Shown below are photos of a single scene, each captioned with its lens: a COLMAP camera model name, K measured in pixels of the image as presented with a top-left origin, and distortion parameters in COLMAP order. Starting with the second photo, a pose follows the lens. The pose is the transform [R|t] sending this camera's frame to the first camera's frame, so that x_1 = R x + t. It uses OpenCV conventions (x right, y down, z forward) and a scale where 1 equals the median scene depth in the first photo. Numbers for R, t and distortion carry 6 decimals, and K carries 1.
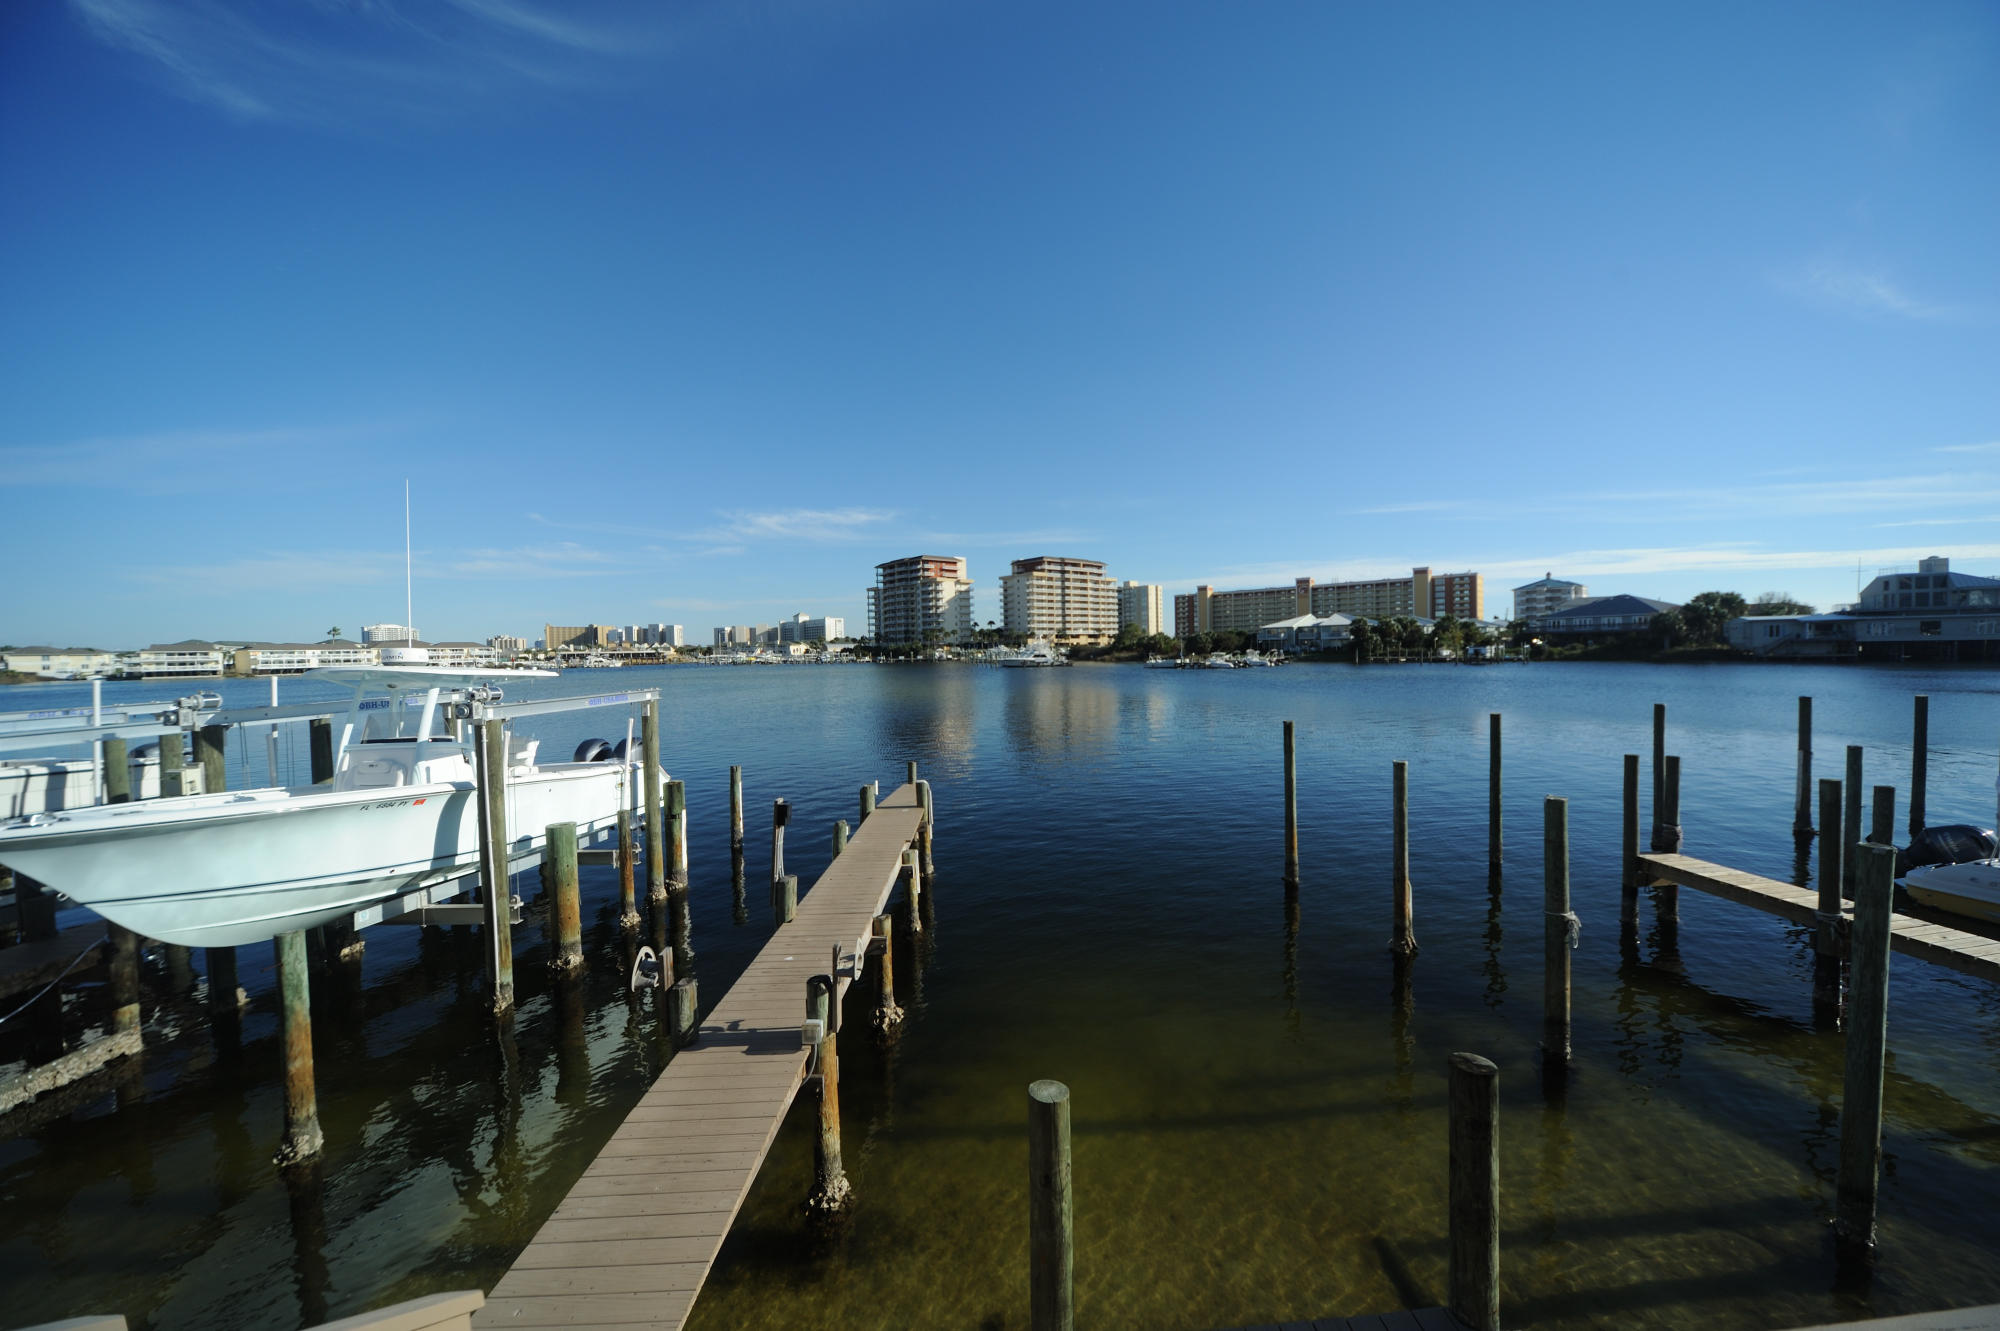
lens RADIAL K [[699.8, 0, 1018.1], [0, 699.8, 669.5], [0, 0, 1]] dist [-0.015796, 0.000436]
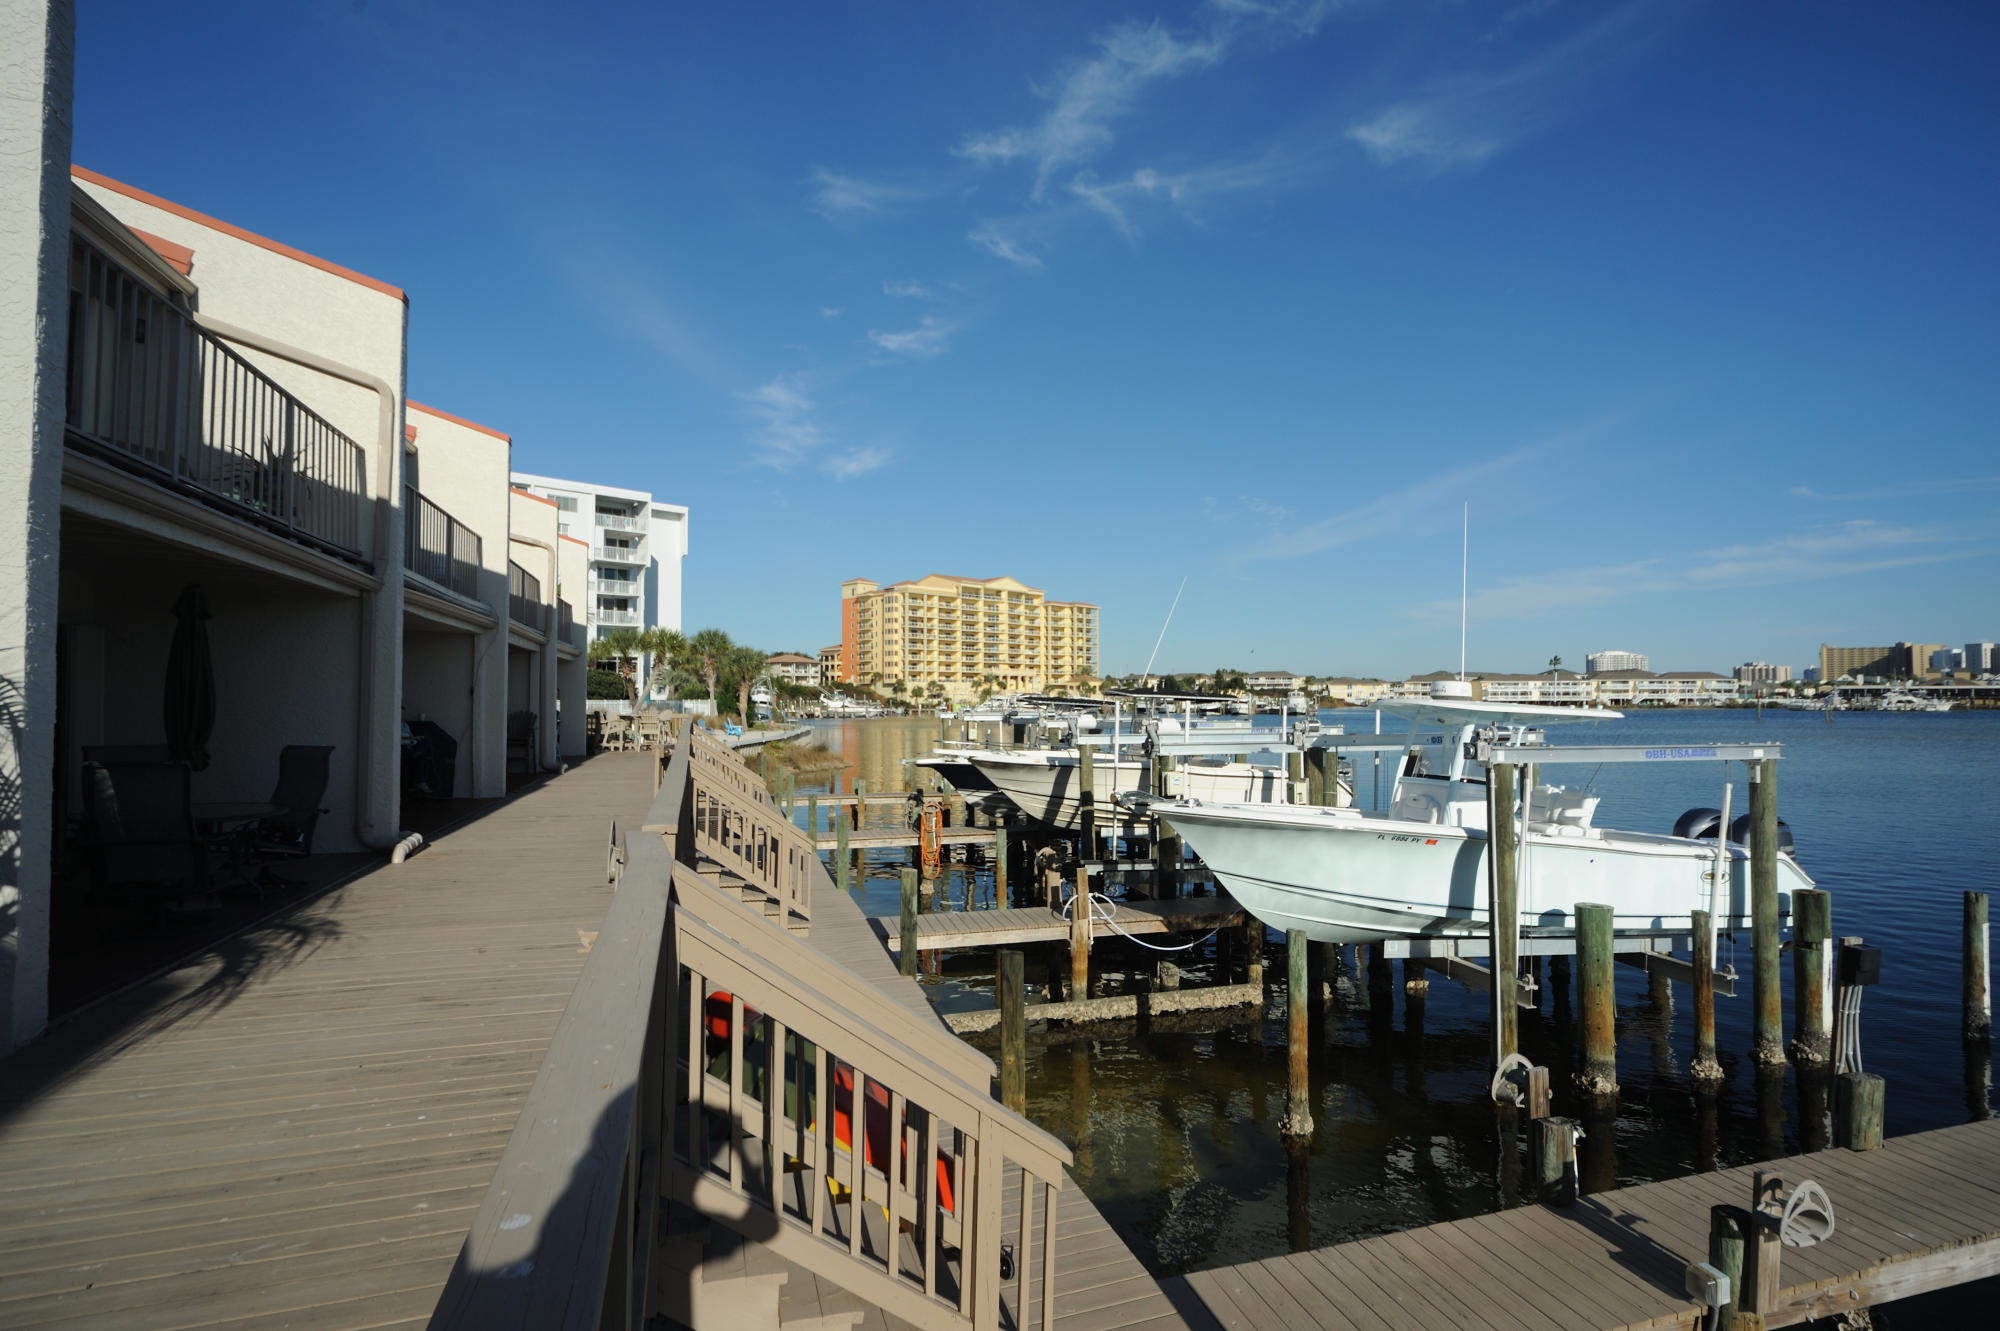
lens RADIAL K [[947.4, 0, 1008.0], [0, 947.4, 671.1], [0, 0, 1]] dist [-0.012828, 0.005166]
pose [[0.251139, -0.006685, -0.967928, 0.163133], [-0.031904, 0.999376, -0.015180, -0.004363], [0.967425, 0.034693, 0.250769, 0.059107]]
